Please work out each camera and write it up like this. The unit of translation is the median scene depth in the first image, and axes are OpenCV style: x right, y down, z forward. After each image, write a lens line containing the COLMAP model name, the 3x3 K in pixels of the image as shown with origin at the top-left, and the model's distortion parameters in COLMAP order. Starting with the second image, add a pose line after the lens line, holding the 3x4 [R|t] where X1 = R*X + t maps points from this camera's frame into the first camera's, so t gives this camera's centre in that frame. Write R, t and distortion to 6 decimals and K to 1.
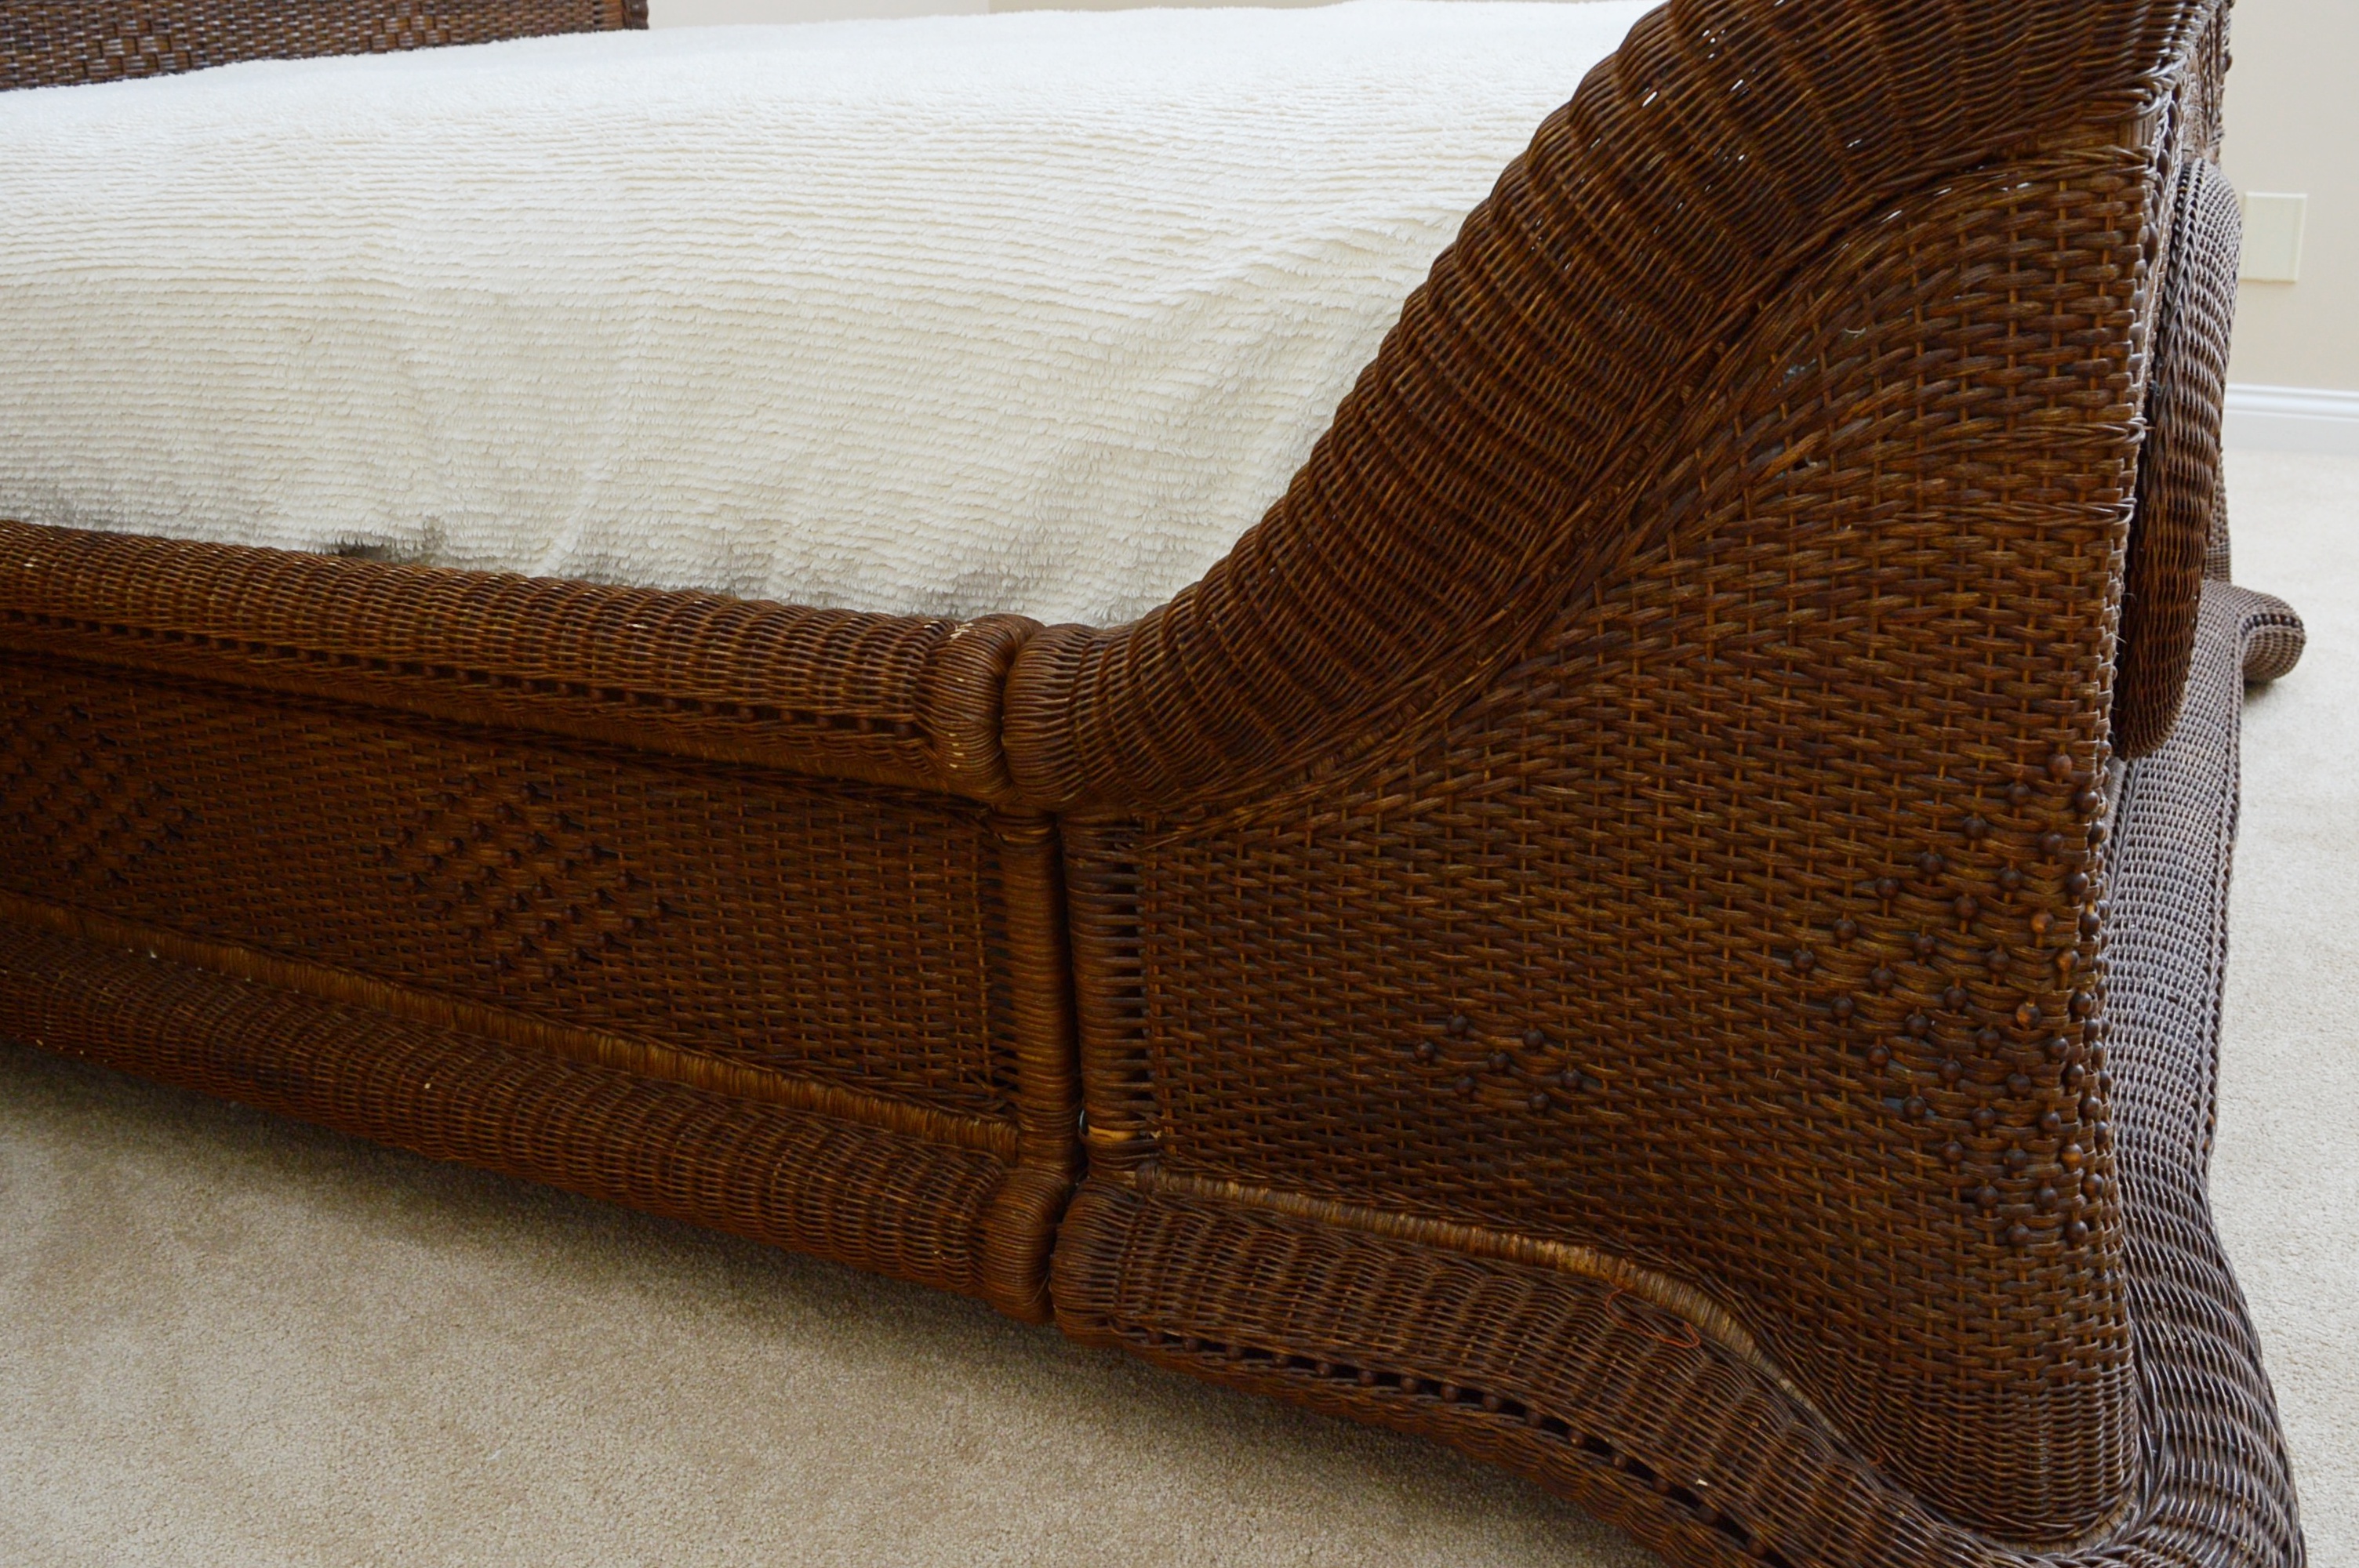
lens RADIAL K [[2187.1, 0, 1178.5], [0, 2187.1, 722.0], [0, 0, 1]] dist [-0.065341, -0.006150]
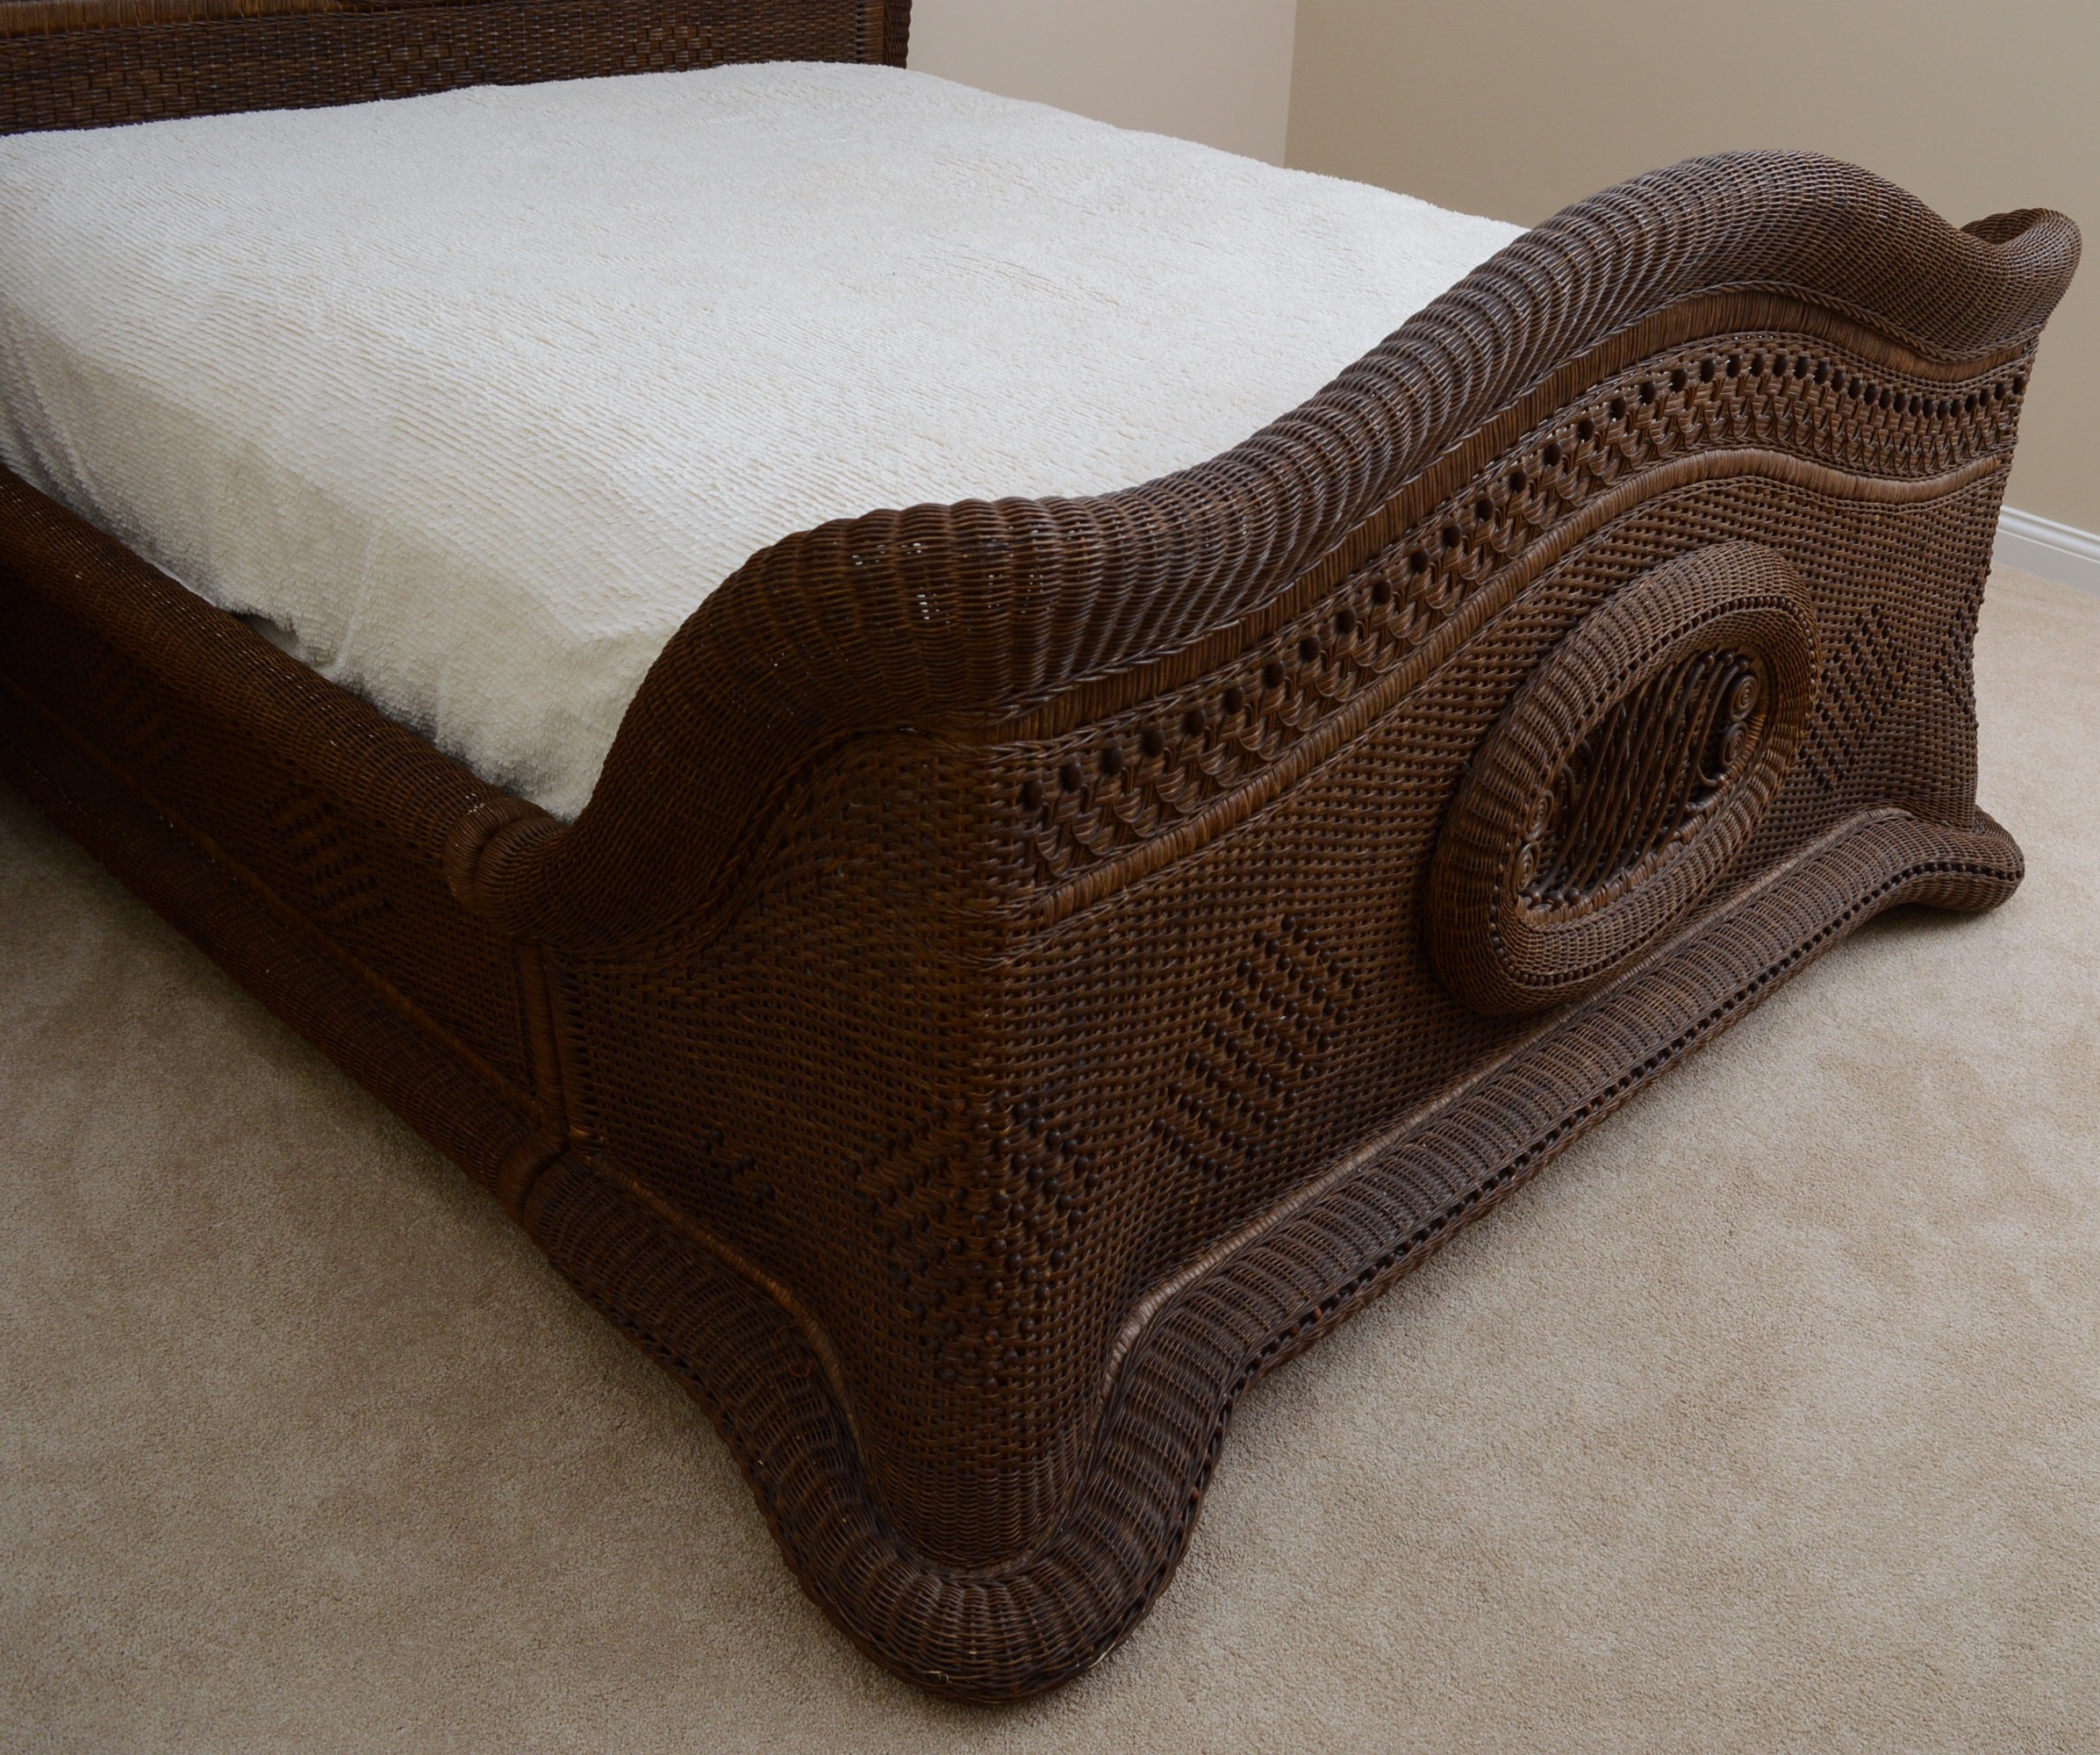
lens RADIAL K [[1896.0, 0, 1050.0], [0, 1896.0, 877.5], [0, 0, 1]] dist [-0.073811, 0.014873]
pose [[0.962229, 0.215373, -0.166523, 0.365479], [-0.188283, 0.968266, 0.164348, -0.203276], [0.196635, -0.126787, 0.972245, -0.148129]]
